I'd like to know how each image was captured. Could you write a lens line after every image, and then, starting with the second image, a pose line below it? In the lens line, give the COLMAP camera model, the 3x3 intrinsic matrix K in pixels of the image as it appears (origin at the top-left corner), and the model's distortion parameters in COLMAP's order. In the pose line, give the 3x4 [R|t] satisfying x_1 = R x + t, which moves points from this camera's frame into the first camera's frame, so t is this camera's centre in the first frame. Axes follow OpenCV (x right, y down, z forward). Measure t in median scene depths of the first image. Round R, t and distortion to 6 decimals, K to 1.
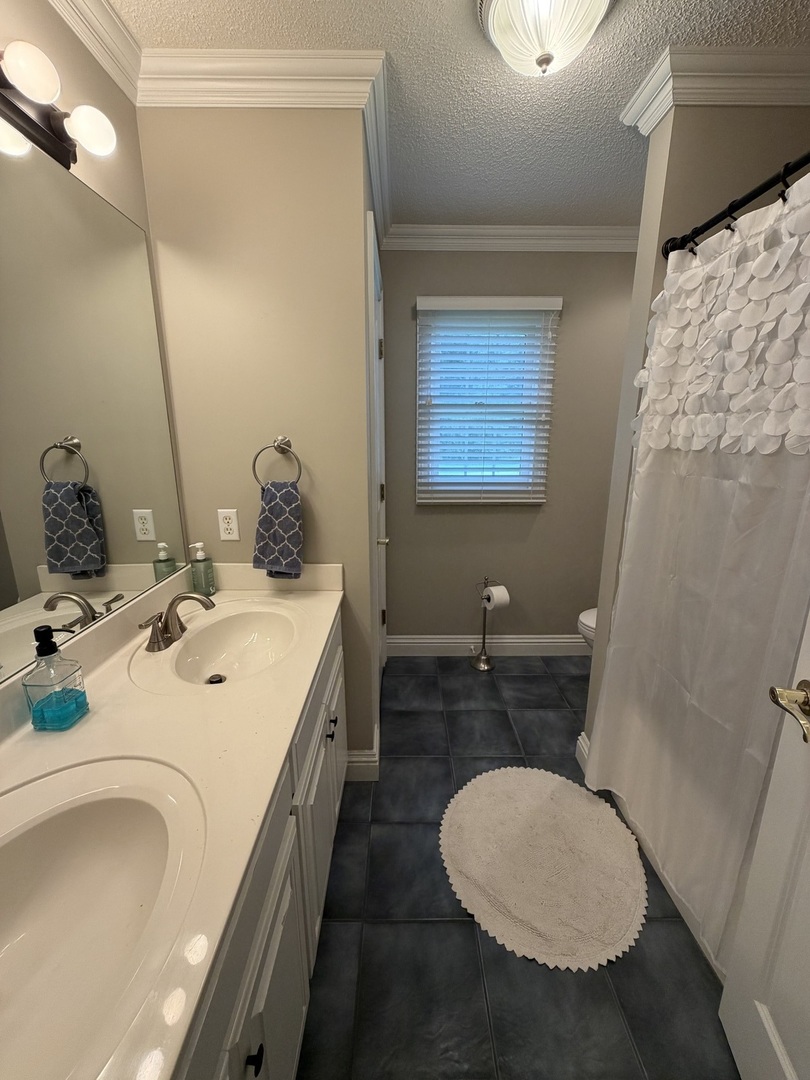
lens RADIAL K [[432.4, 0, 405.0], [0, 432.4, 540.0], [0, 0, 1]] dist [-0.002635, -0.000126]
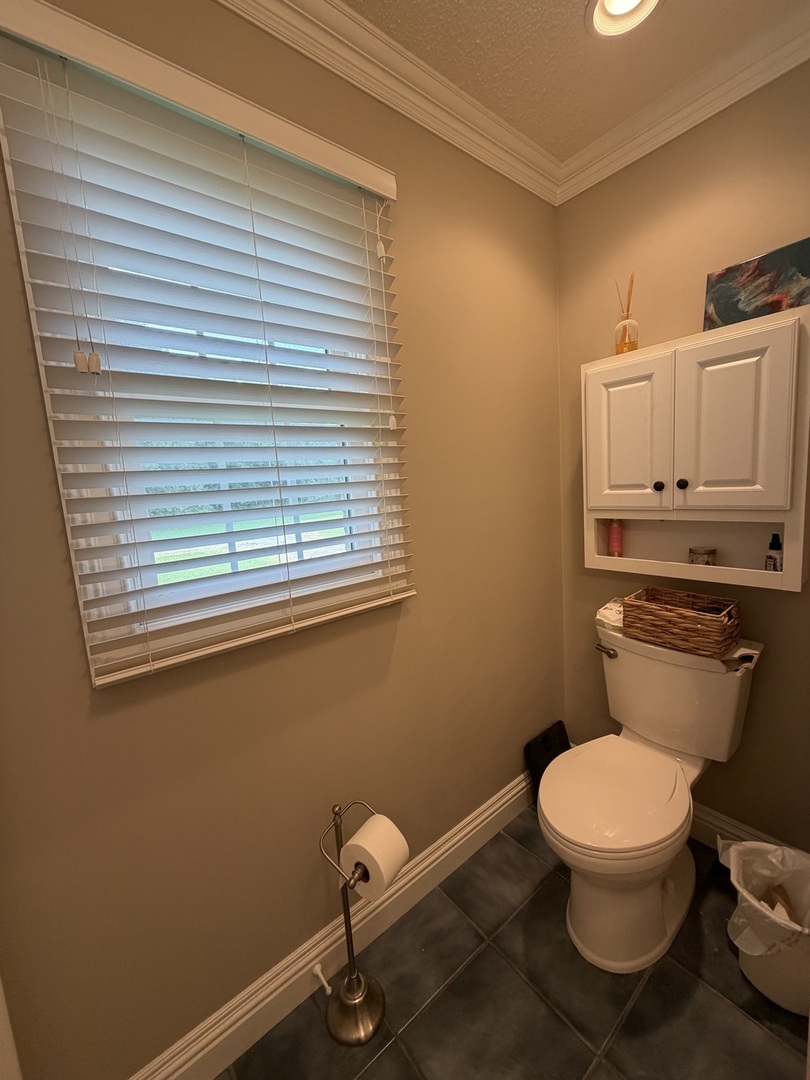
lens RADIAL K [[432.4, 0, 405.0], [0, 432.4, 540.0], [0, 0, 1]] dist [-0.002635, -0.000126]
pose [[0.780299, -0.132458, 0.611218, 0.025625], [0.210456, 0.975930, -0.057178, -0.123407], [-0.588933, 0.173250, 0.789394, 0.610327]]
